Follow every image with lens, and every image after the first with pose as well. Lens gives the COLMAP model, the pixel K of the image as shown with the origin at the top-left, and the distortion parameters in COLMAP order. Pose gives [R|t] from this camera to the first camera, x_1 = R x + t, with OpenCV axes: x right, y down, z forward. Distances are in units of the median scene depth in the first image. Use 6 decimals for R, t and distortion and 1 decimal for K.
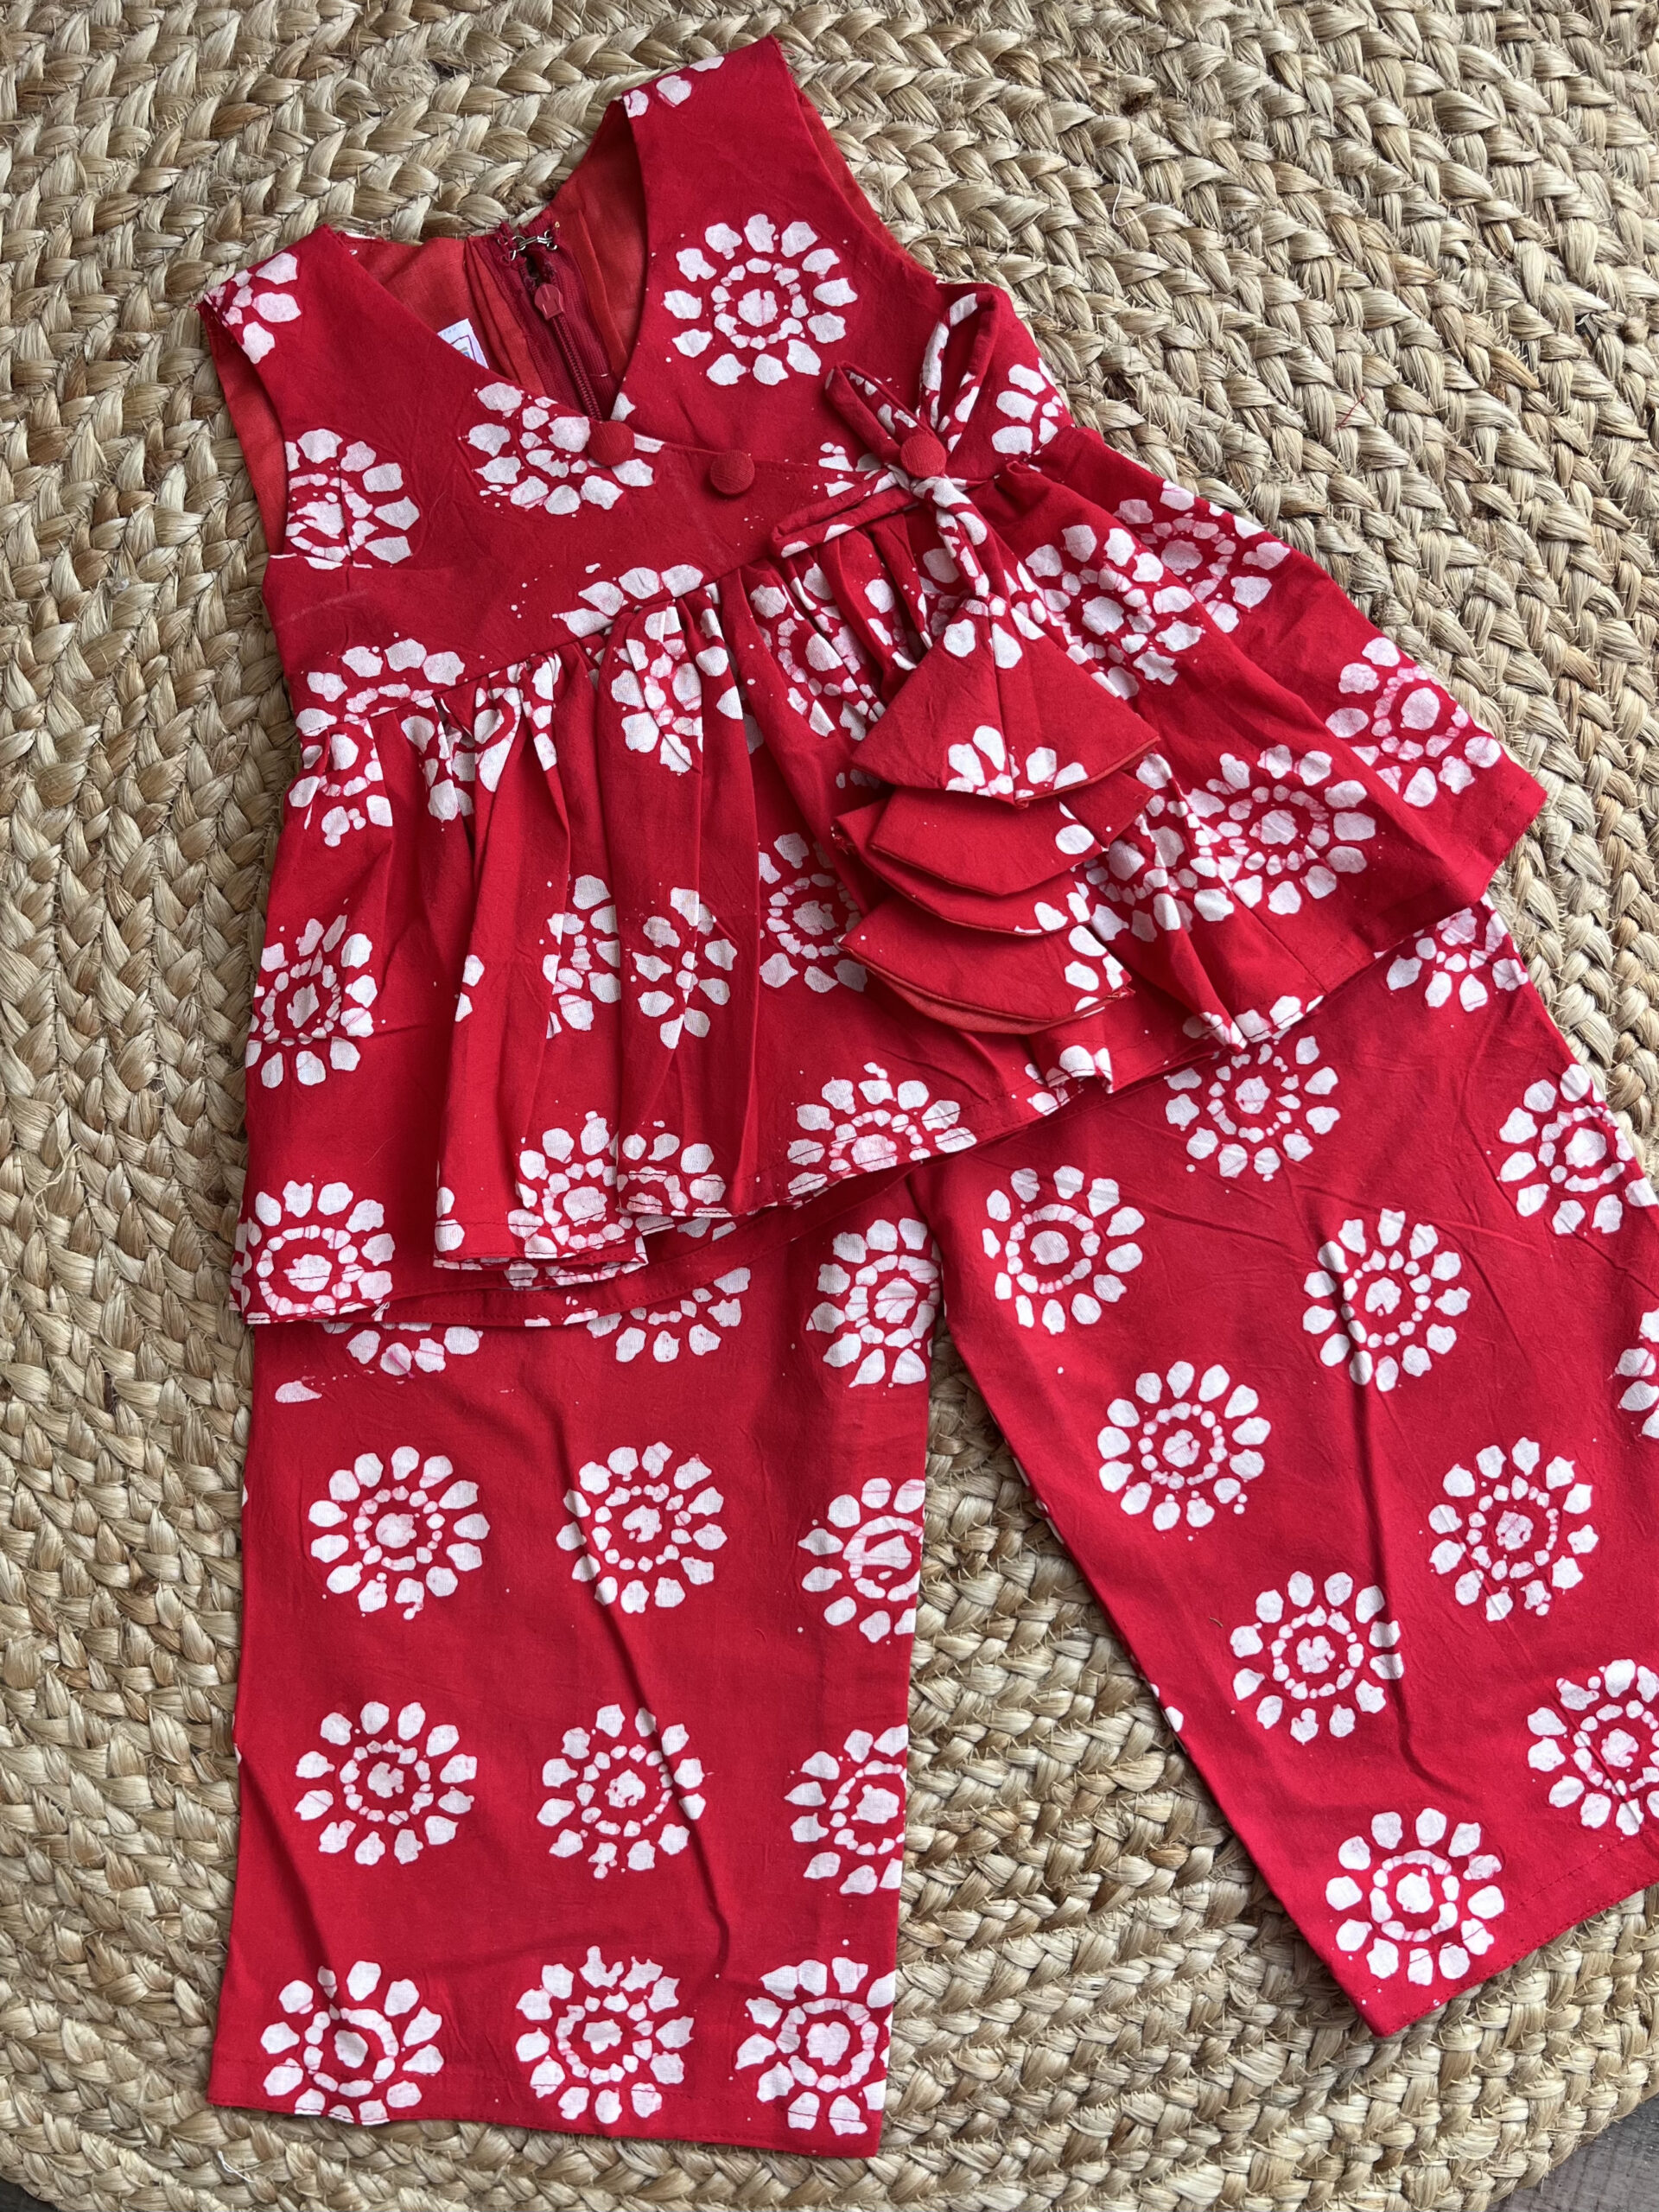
lens RADIAL K [[1618.9, 0, 783.4], [0, 1618.9, 1104.5], [0, 0, 1]] dist [0.024392, -0.029922]
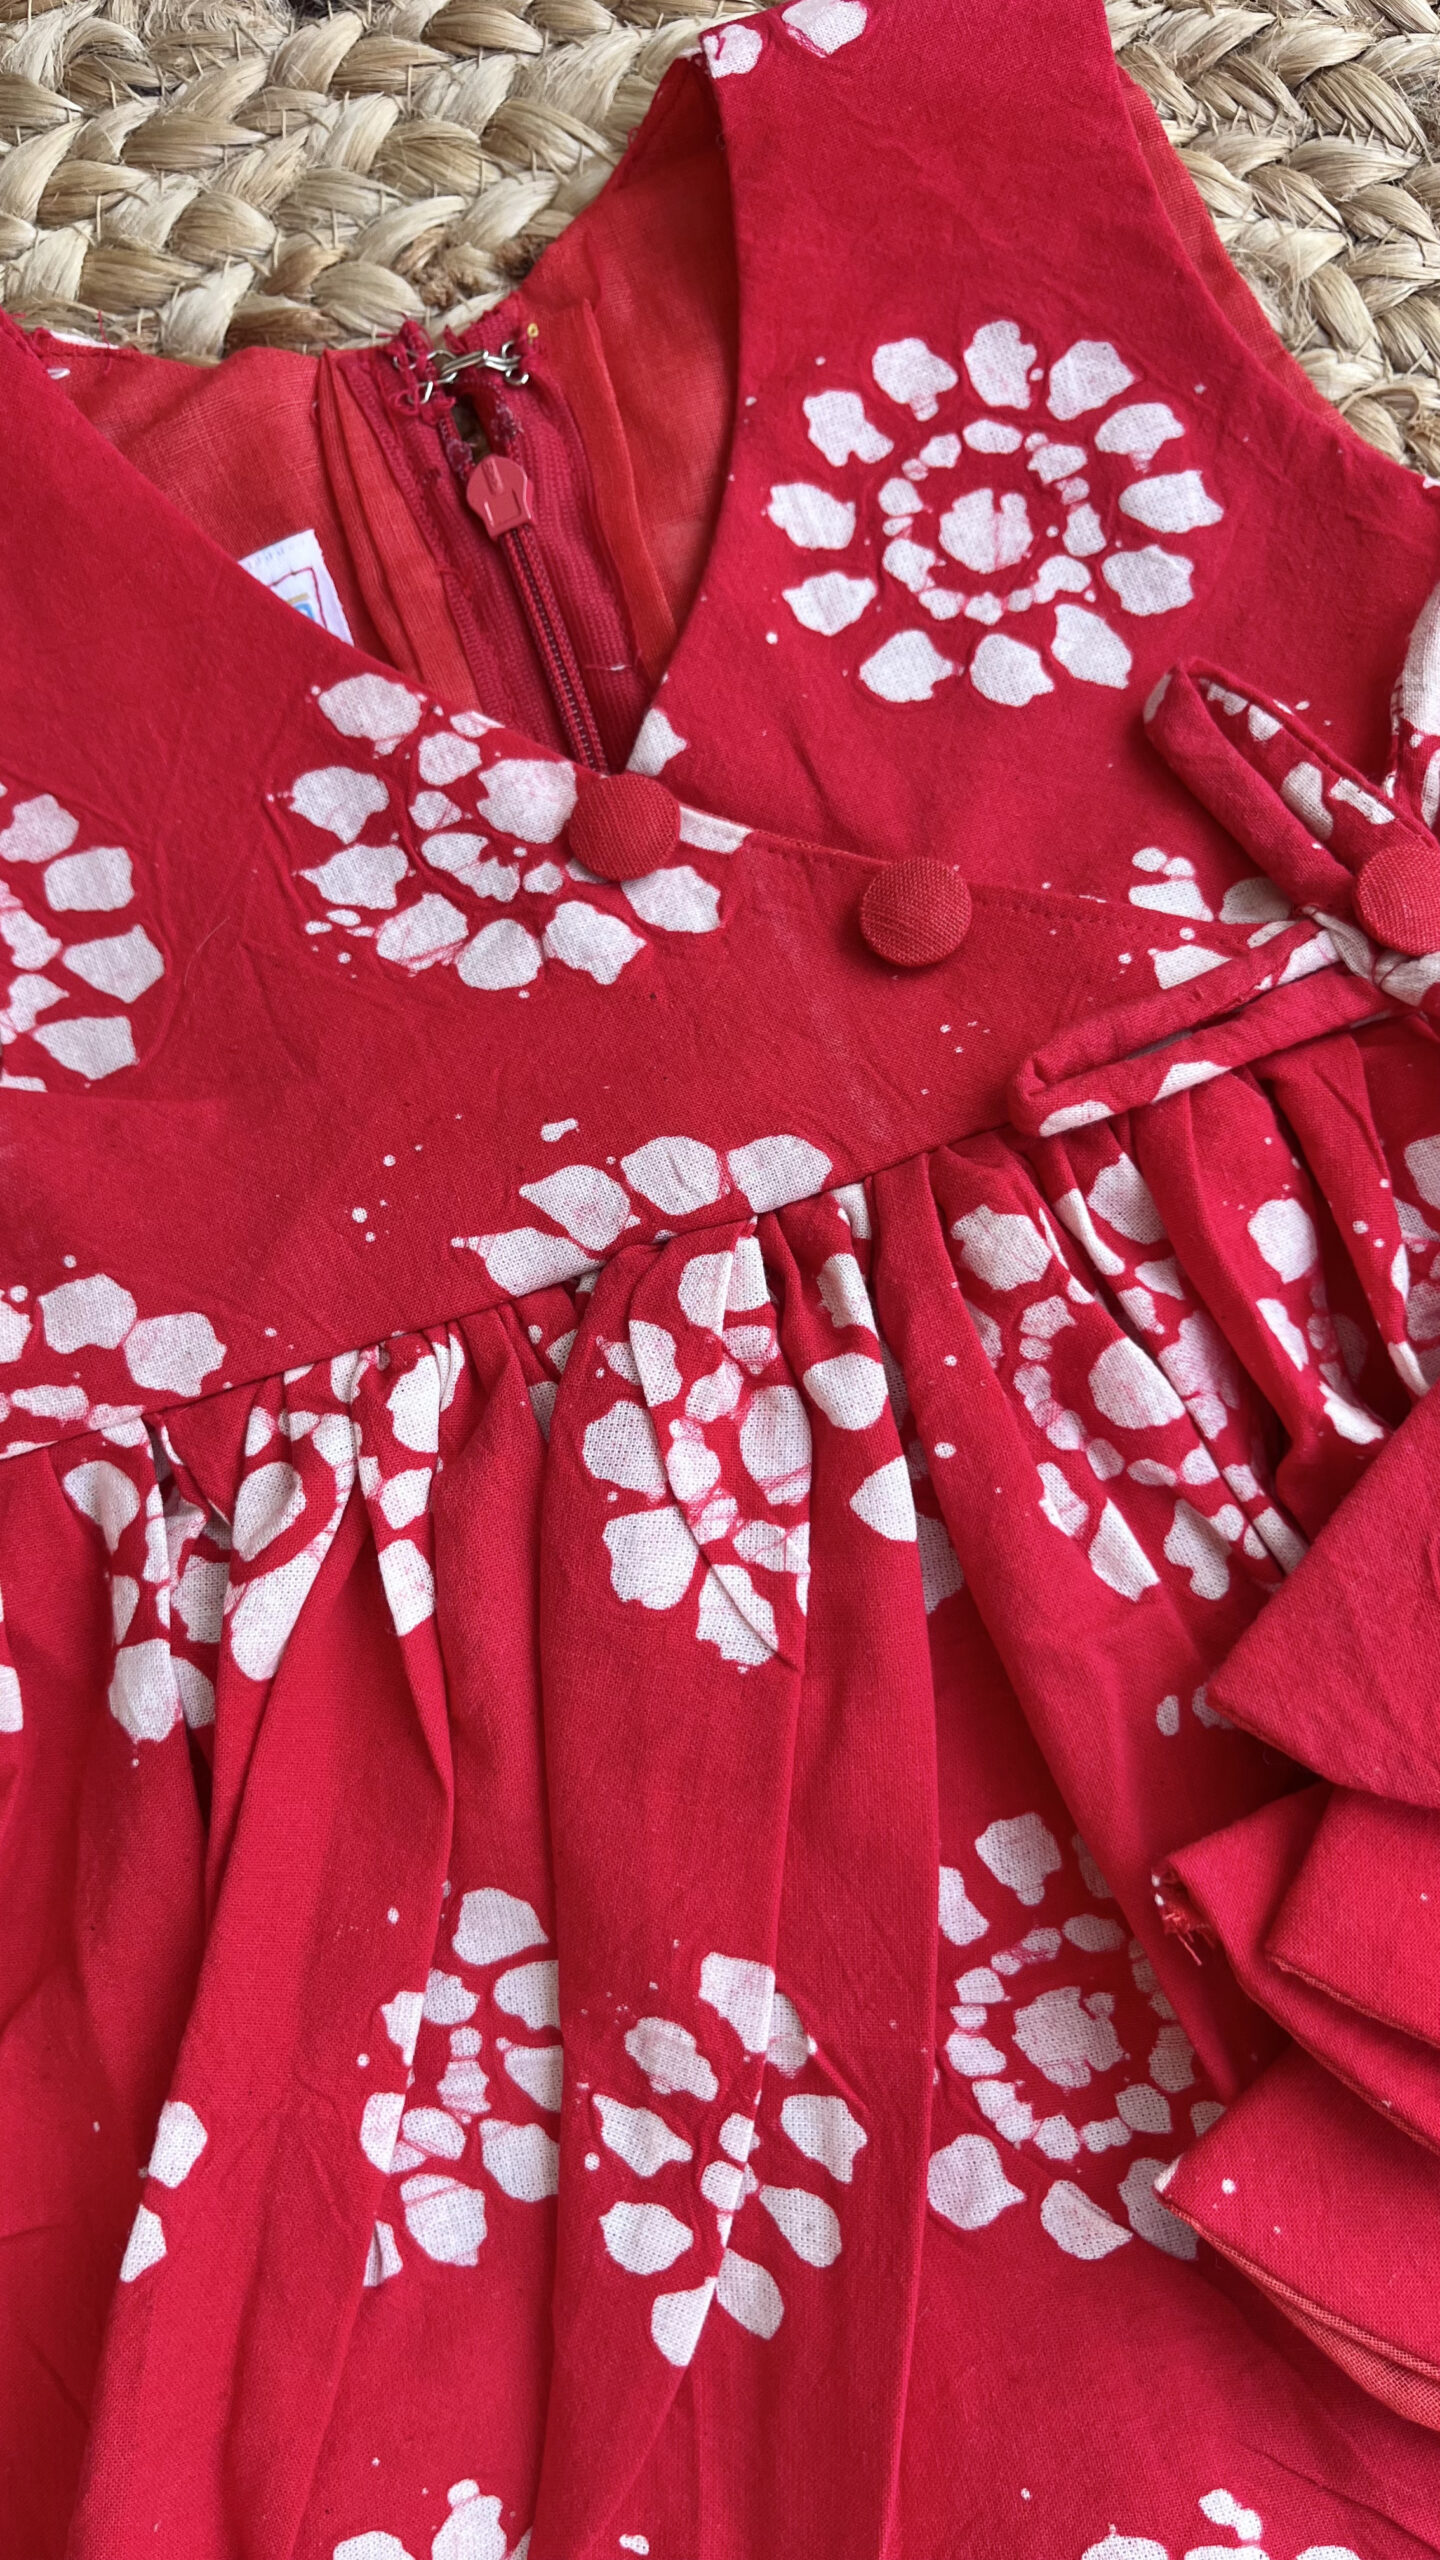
lens RADIAL K [[1909.1, 0, 712.6], [0, 1909.1, 1337.6], [0, 0, 1]] dist [0.053898, -0.080358]
pose [[0.997357, 0.054898, -0.047600, -0.053249], [-0.058972, 0.994295, -0.088884, -0.236843], [0.042449, 0.091456, 0.994904, 0.528742]]
